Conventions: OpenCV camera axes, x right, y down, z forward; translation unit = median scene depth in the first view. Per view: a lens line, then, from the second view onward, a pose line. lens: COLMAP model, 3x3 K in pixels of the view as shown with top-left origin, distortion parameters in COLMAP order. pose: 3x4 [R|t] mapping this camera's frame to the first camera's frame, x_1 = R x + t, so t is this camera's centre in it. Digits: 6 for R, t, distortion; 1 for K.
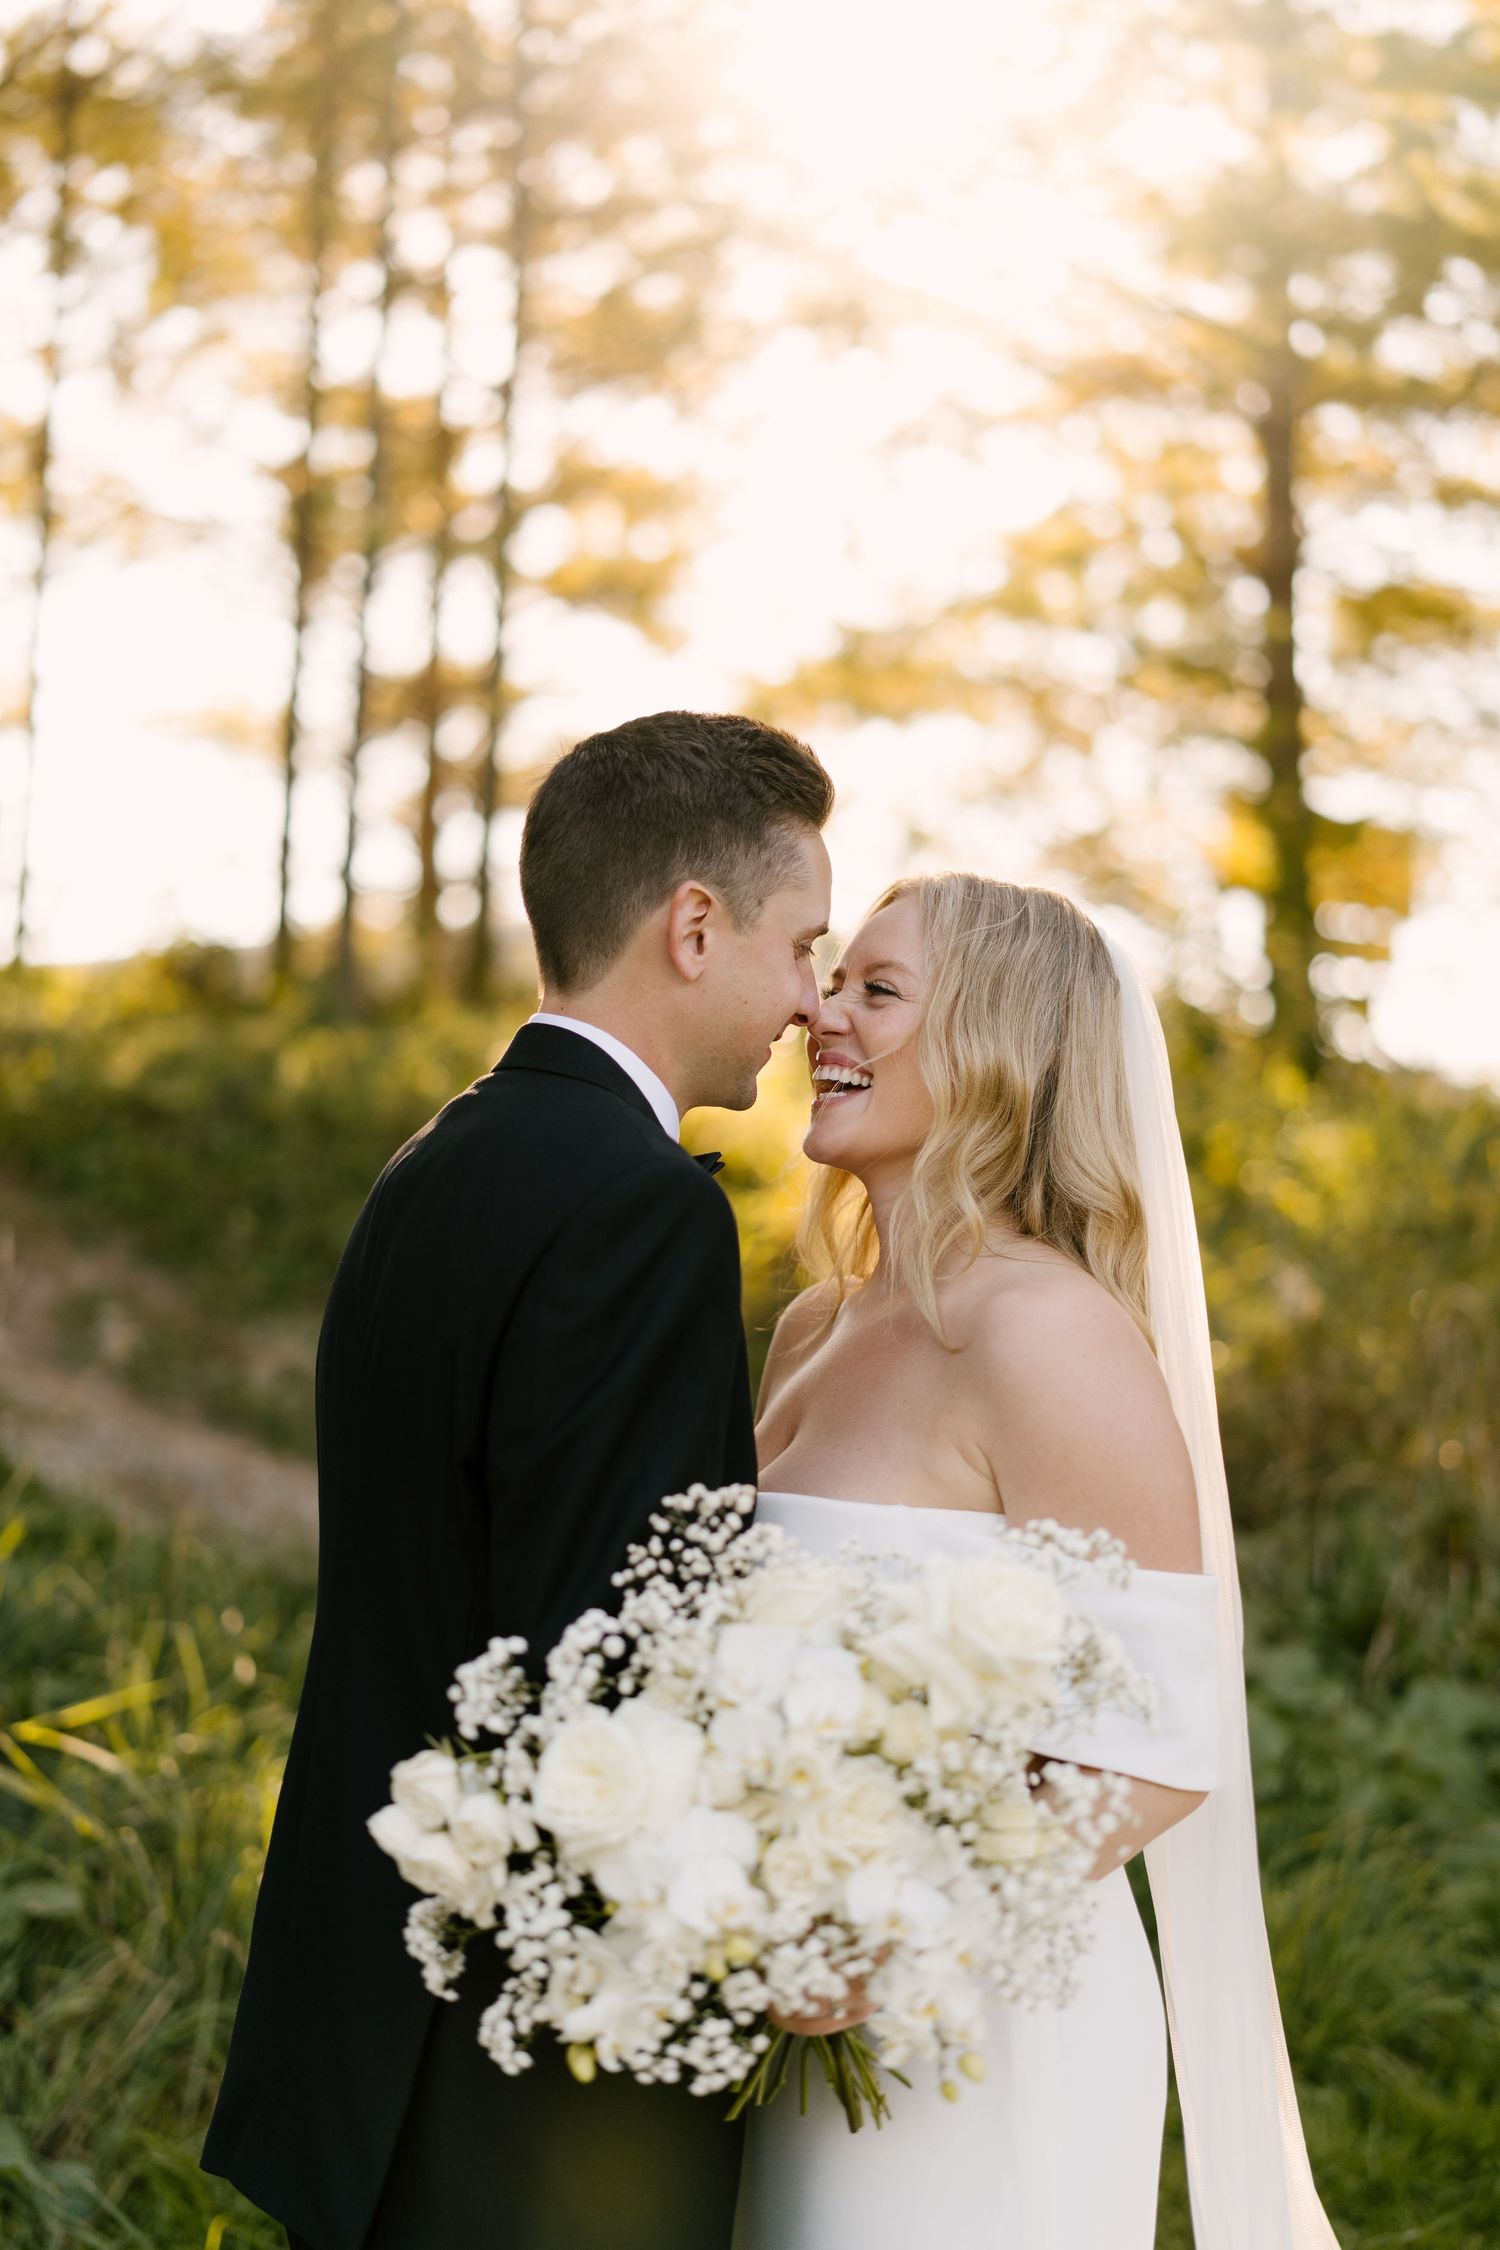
lens RADIAL K [[3421.7, 0, 715.0], [0, 3421.7, 1125.4], [0, 0, 1]] dist [0.036937, 0.092978]
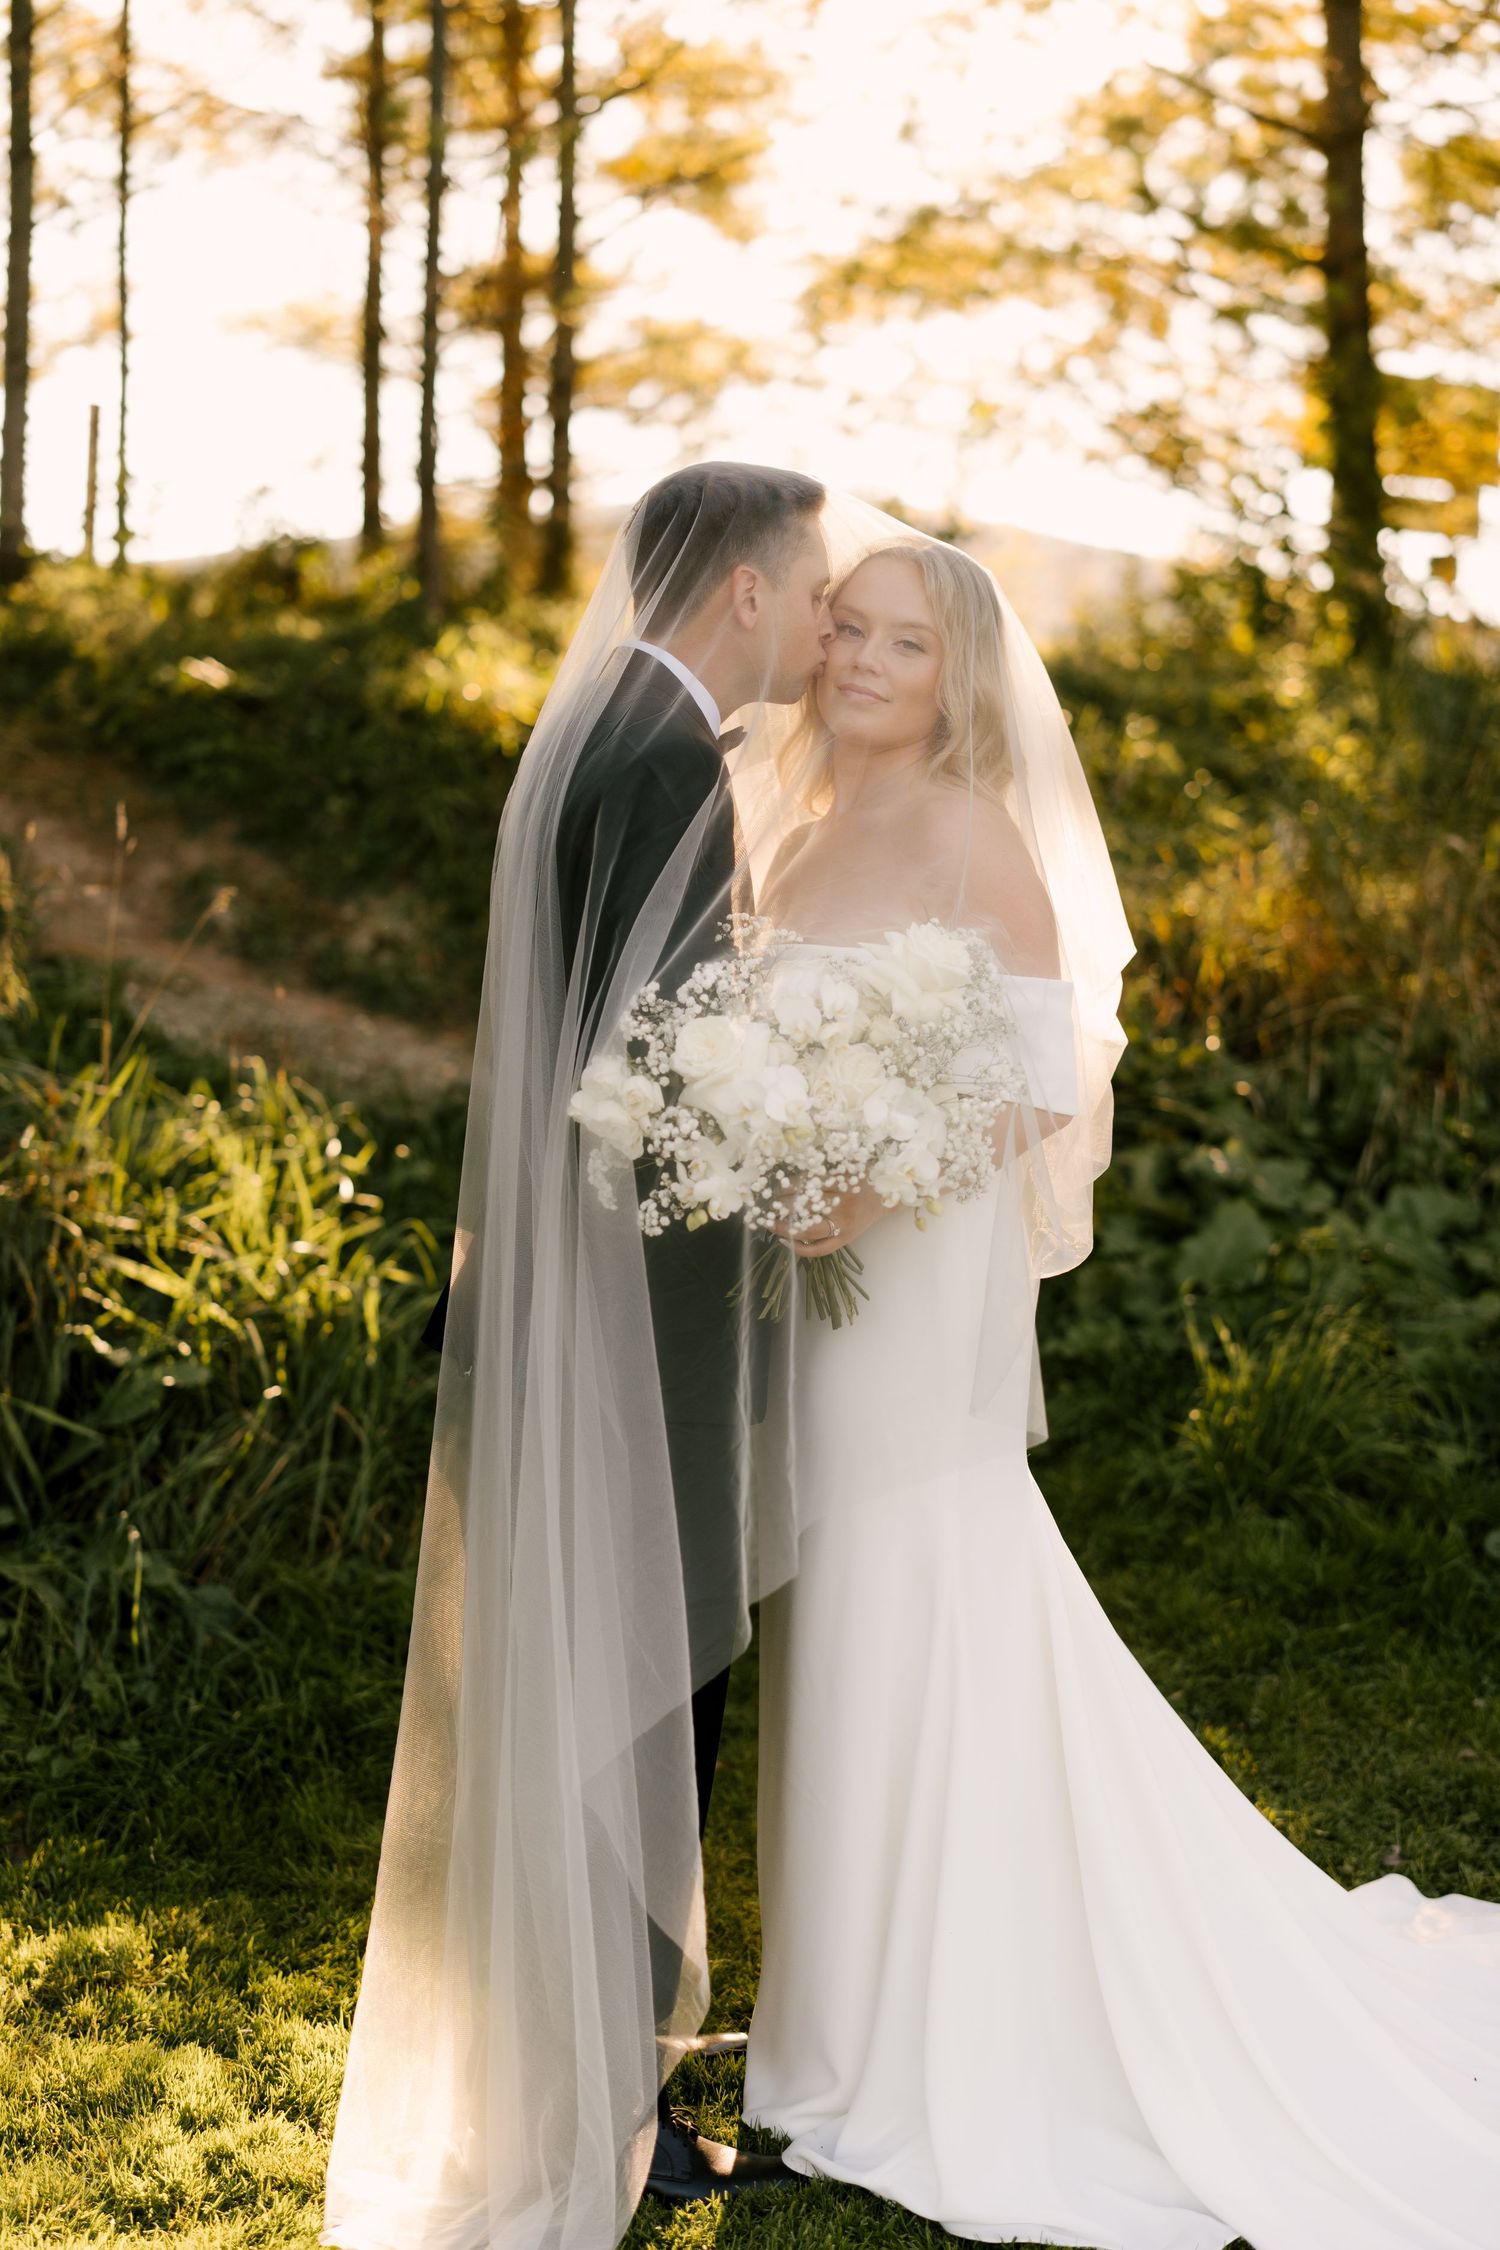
lens RADIAL K [[3421.7, 0, 715.0], [0, 3421.7, 1125.4], [0, 0, 1]] dist [0.036937, 0.092978]
pose [[0.999223, -0.020168, -0.033859, 0.015072], [0.024078, 0.992558, 0.119369, 0.003015], [0.031199, -0.120092, 0.992272, -0.077261]]
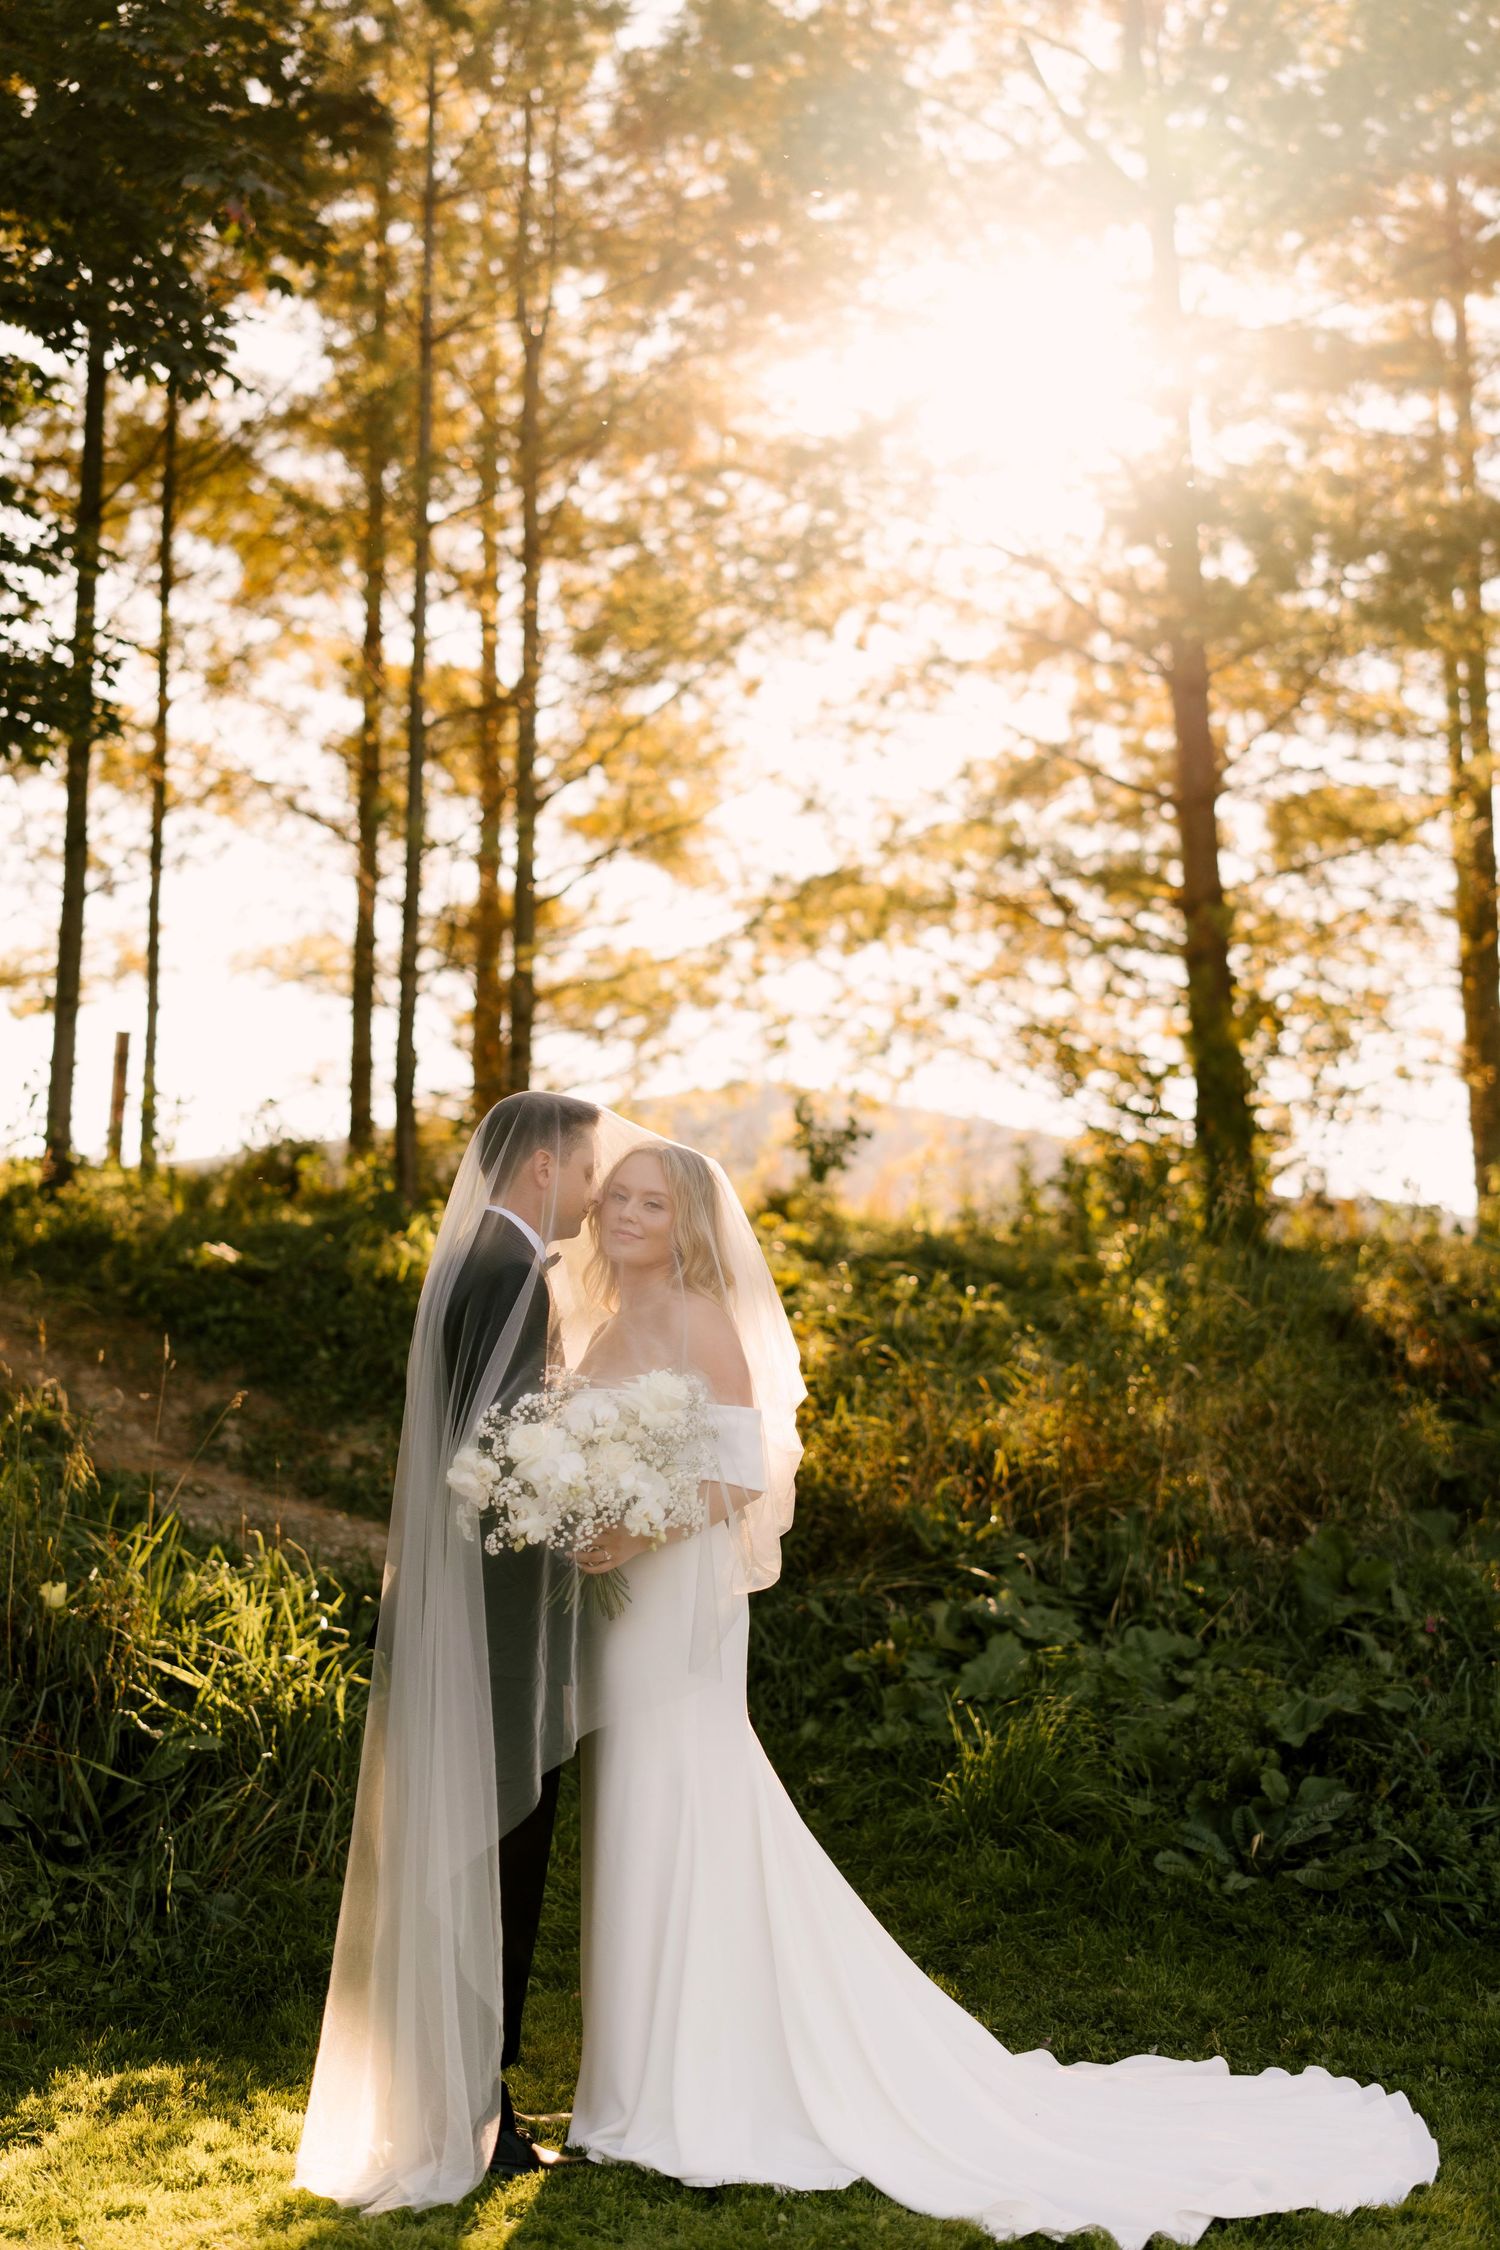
lens RADIAL K [[3461.6, 0, 750.0], [0, 3461.6, 1125.0], [0, 0, 1]] dist [-0.036165, 0.162975]
pose [[0.999103, -0.036792, -0.020955, 0.057201], [0.035640, 0.997961, -0.052946, 0.015745], [0.022860, 0.052152, 0.998377, -0.336286]]
